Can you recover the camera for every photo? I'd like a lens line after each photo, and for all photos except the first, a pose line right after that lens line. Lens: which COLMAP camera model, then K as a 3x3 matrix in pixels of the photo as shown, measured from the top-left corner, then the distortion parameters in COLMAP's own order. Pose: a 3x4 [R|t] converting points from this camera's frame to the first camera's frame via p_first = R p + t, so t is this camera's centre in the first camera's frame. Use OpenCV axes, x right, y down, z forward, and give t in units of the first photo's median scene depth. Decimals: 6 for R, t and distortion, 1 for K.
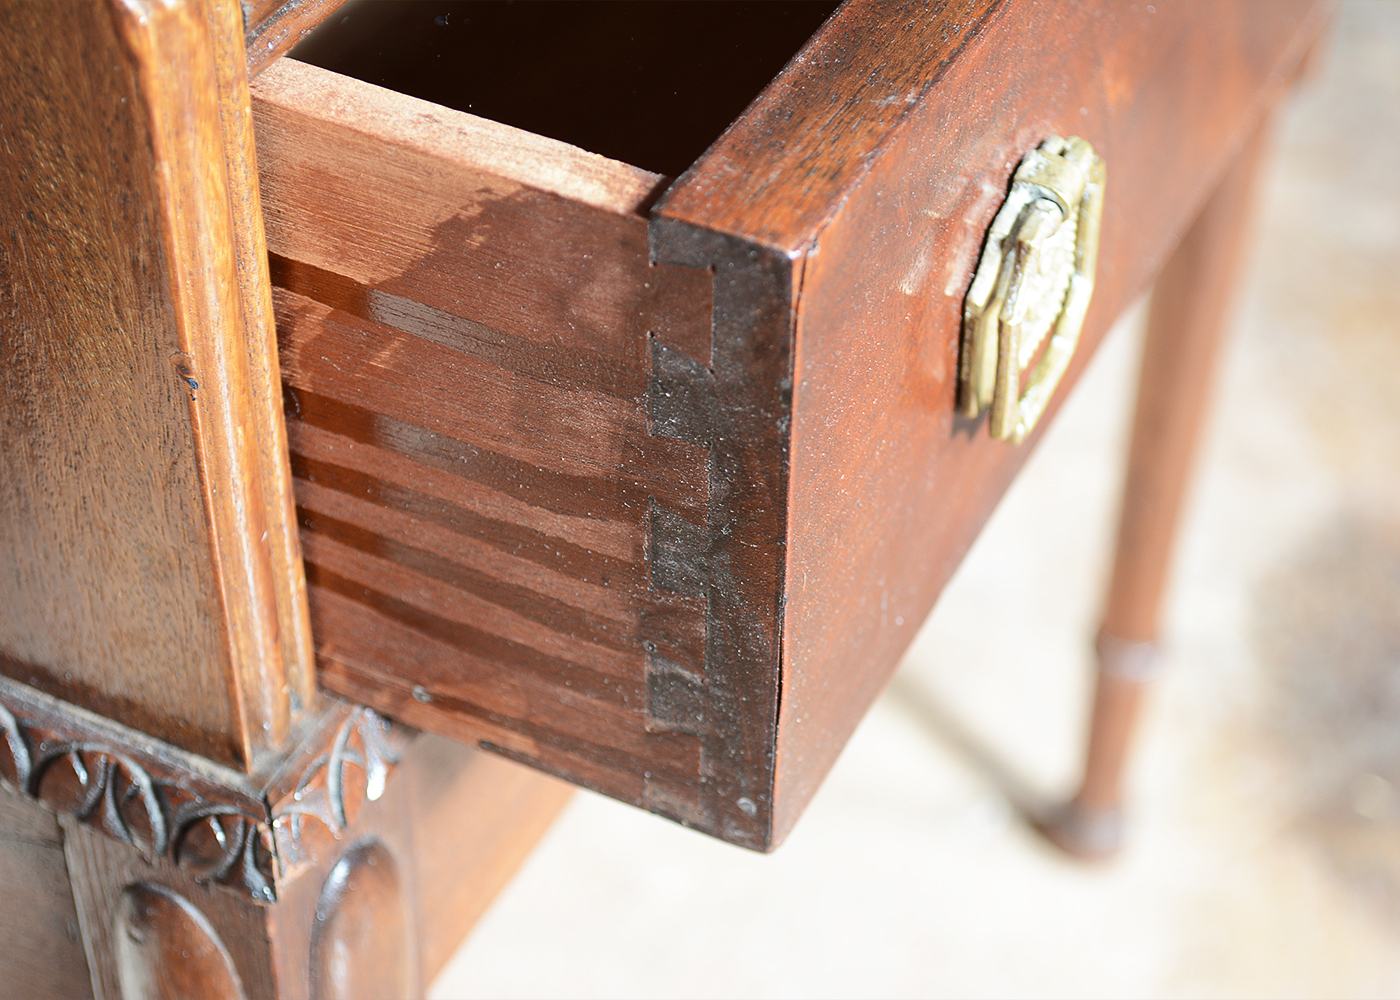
lens RADIAL K [[2733.1, 0, 700.0], [0, 2733.1, 500.0], [0, 0, 1]] dist [0.001715, 0.018433]
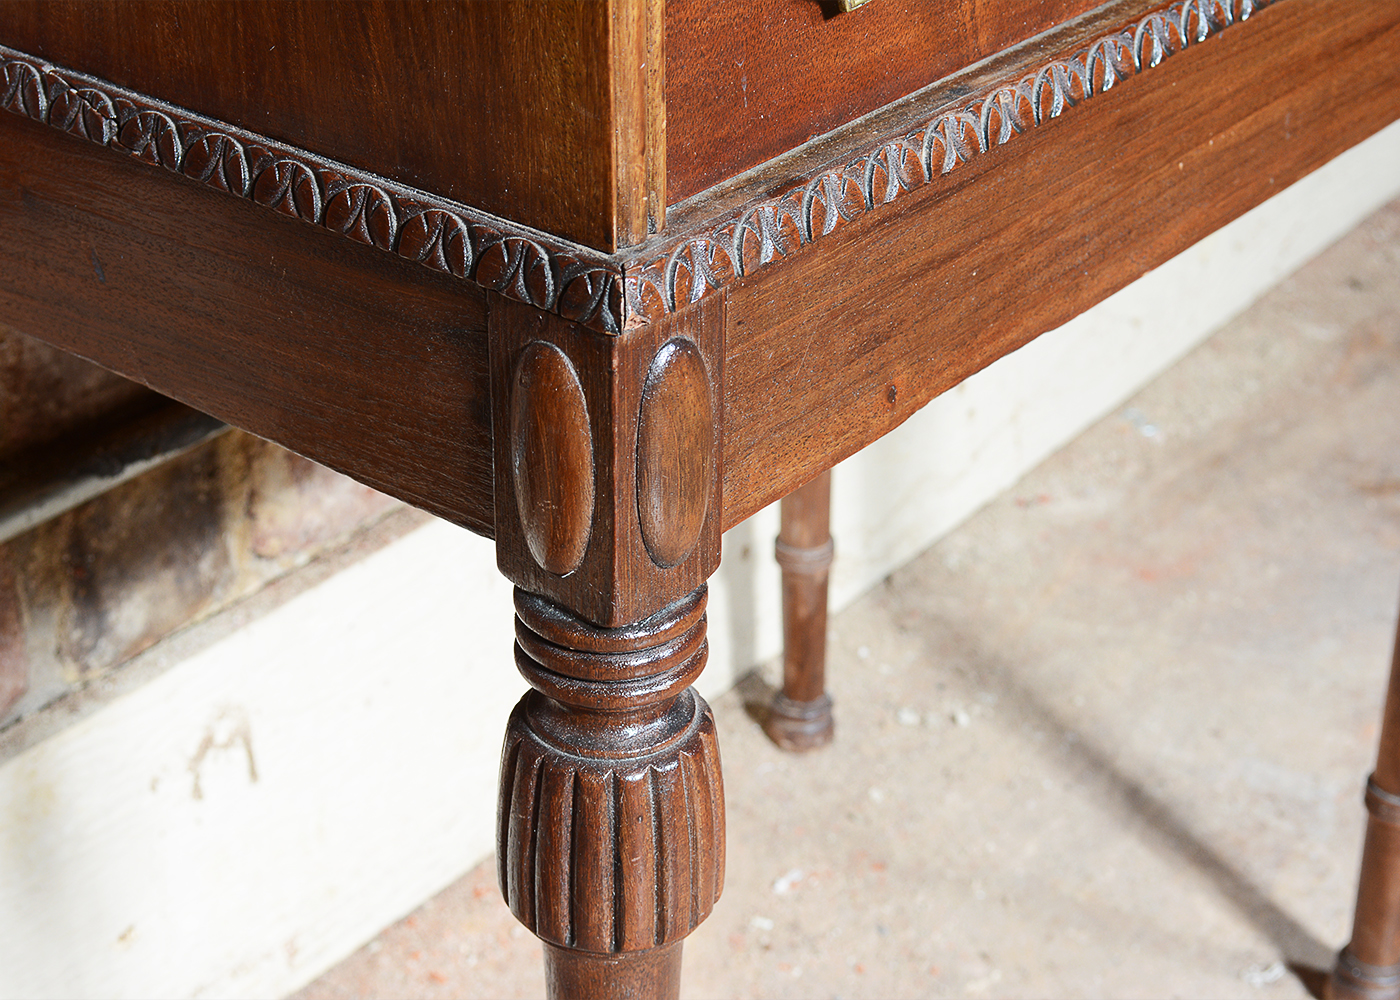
lens RADIAL K [[2643.9, 0, 700.0], [0, 2643.9, 500.0], [0, 0, 1]] dist [0.012220, -0.077321]
pose [[0.979708, 0.089860, -0.179160, 0.151458], [-0.126270, 0.970893, -0.203524, 0.517190], [0.155657, 0.222017, 0.962538, -0.351666]]
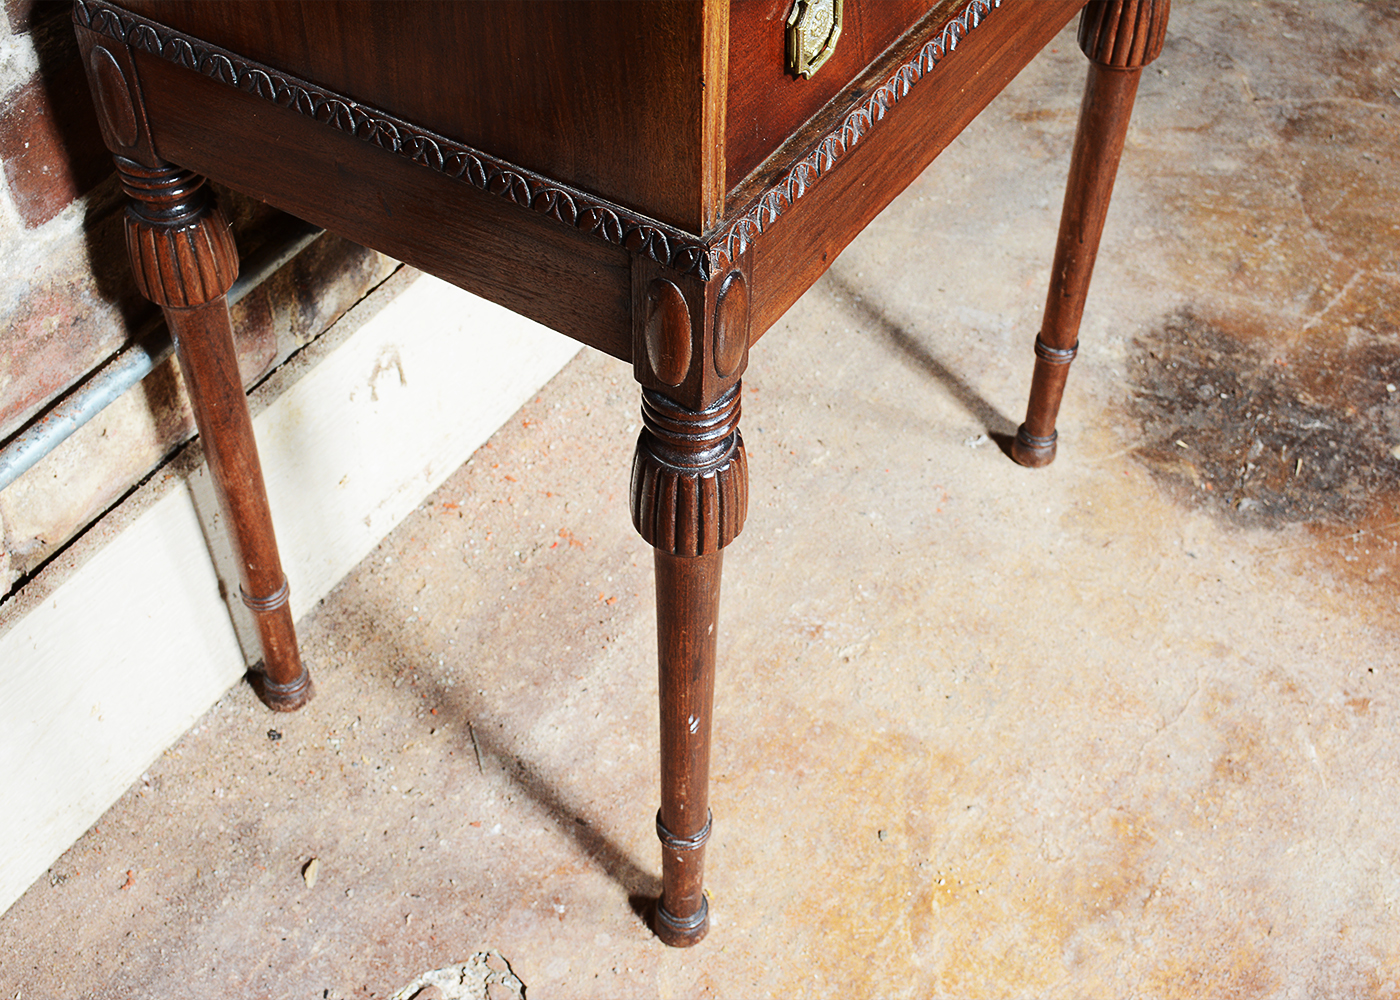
lens RADIAL K [[1785.2, 0, 700.0], [0, 1785.2, 500.0], [0, 0, 1]] dist [-0.041553, -0.009784]
pose [[0.995819, 0.061169, -0.067842, -0.022307], [-0.056765, 0.996266, 0.065044, 0.253811], [0.071568, -0.060921, 0.995574, -0.883500]]
